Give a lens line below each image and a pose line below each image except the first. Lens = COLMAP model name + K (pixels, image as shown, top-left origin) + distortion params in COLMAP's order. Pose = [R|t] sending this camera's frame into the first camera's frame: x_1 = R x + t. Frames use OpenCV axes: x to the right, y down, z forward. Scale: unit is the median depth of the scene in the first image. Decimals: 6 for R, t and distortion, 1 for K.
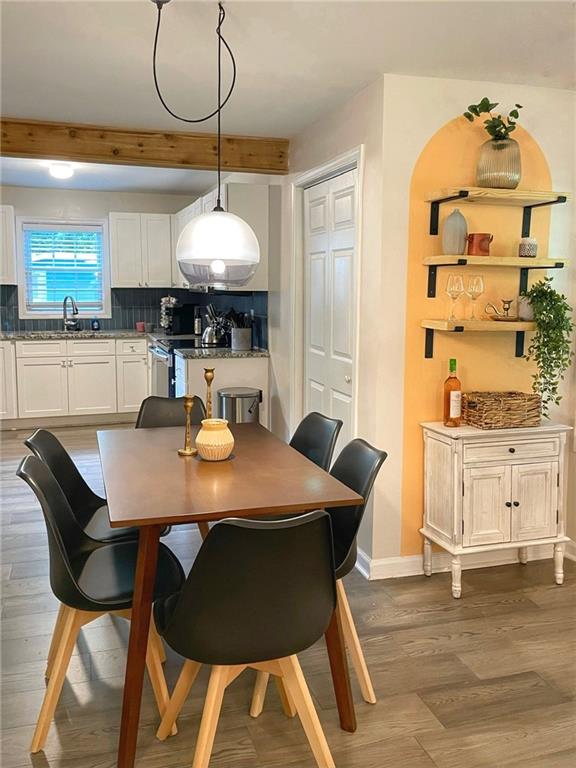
lens RADIAL K [[650.4, 0, 272.2], [0, 650.4, 362.1], [0, 0, 1]] dist [0.054501, -0.030828]
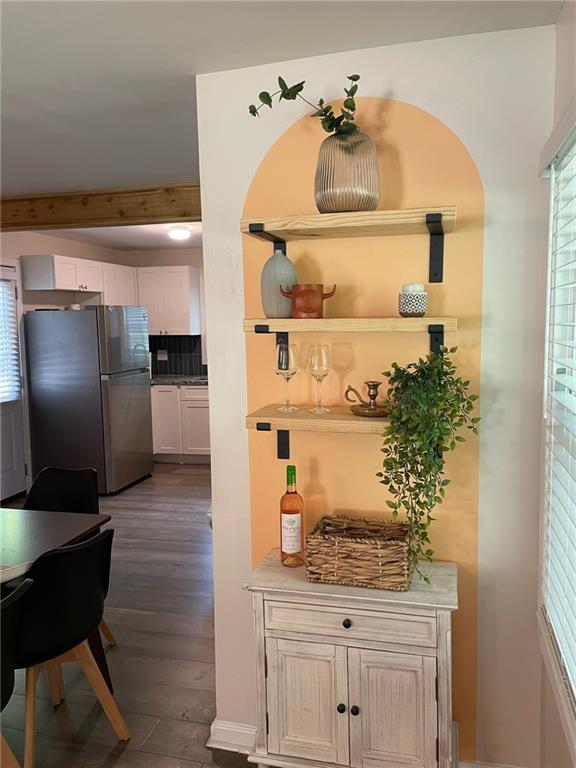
lens RADIAL K [[582.0, 0, 293.6], [0, 582.0, 380.4], [0, 0, 1]] dist [0.053483, -0.067618]
pose [[0.862284, 0.029255, -0.505579, 0.576019], [-0.035308, 0.999374, -0.002391, -0.091918], [0.505193, 0.019912, 0.862777, 0.464543]]
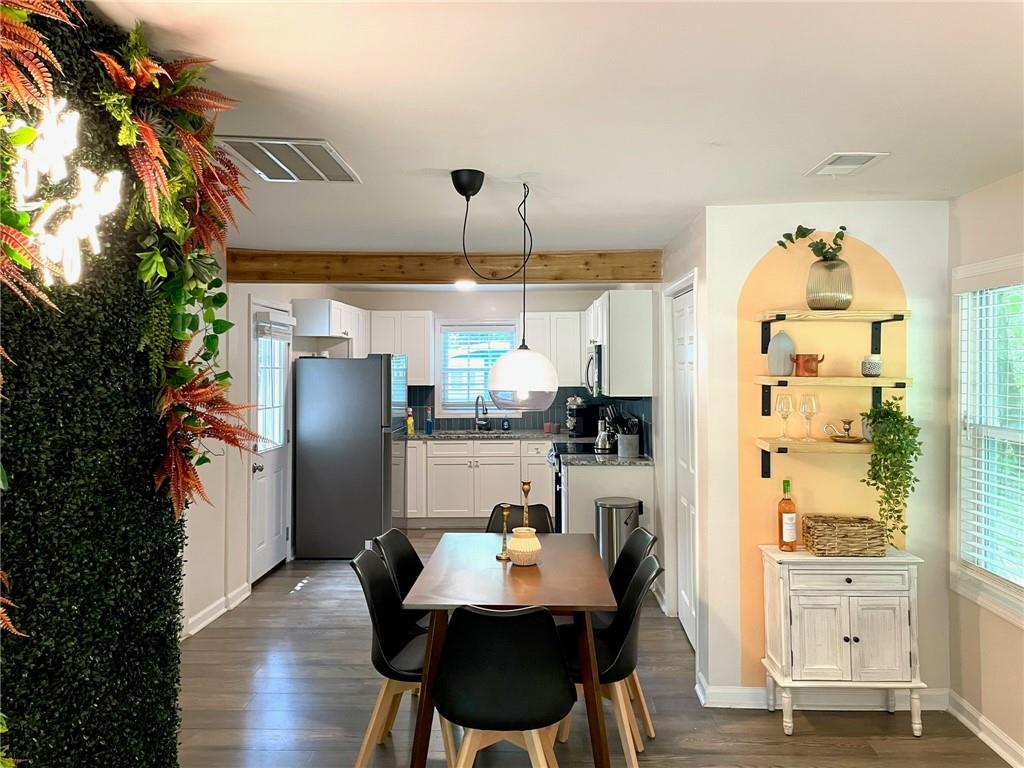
lens RADIAL K [[776.0, 0, 513.1], [0, 776.0, 372.6], [0, 0, 1]] dist [0.053483, -0.067618]
pose [[0.947241, -0.007170, -0.320441, 0.260868], [-0.027542, 0.994231, -0.103663, -0.031658], [0.319336, 0.107020, 0.941579, -0.239720]]
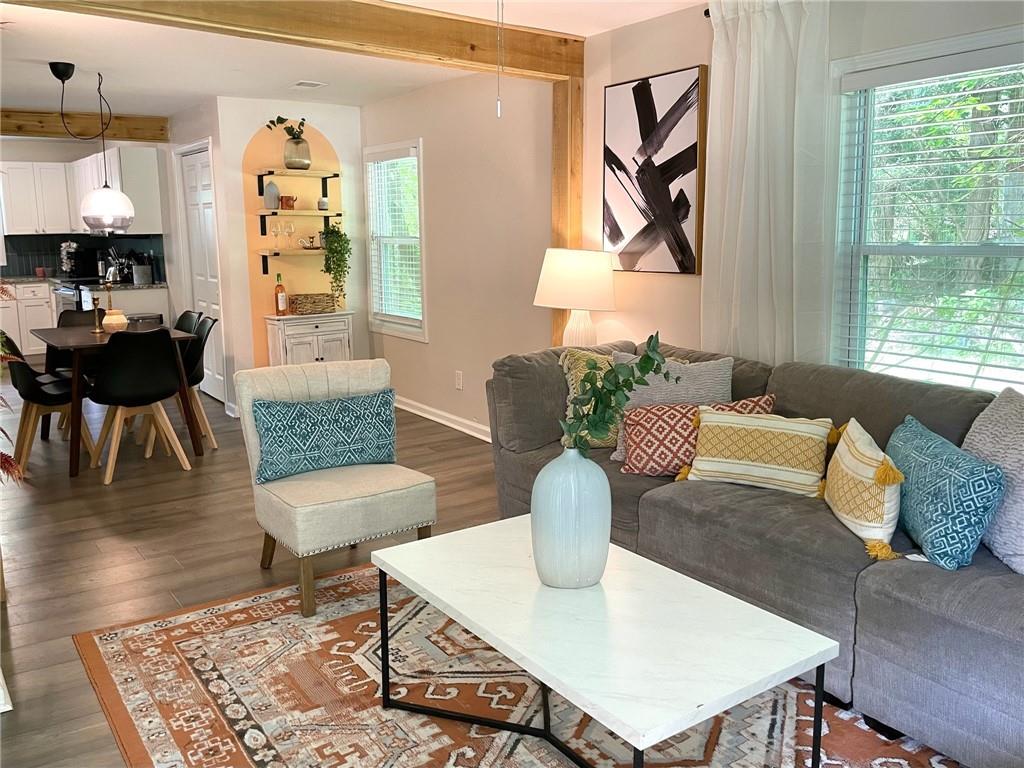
lens RADIAL K [[840.3, 0, 516.1], [0, 840.3, 341.6], [0, 0, 1]] dist [0.053513, -0.062524]
pose [[0.943155, -0.063220, 0.326285, 0.137803], [0.057764, 0.997981, 0.026393, 0.139167], [-0.327295, -0.006045, 0.944903, -1.134352]]
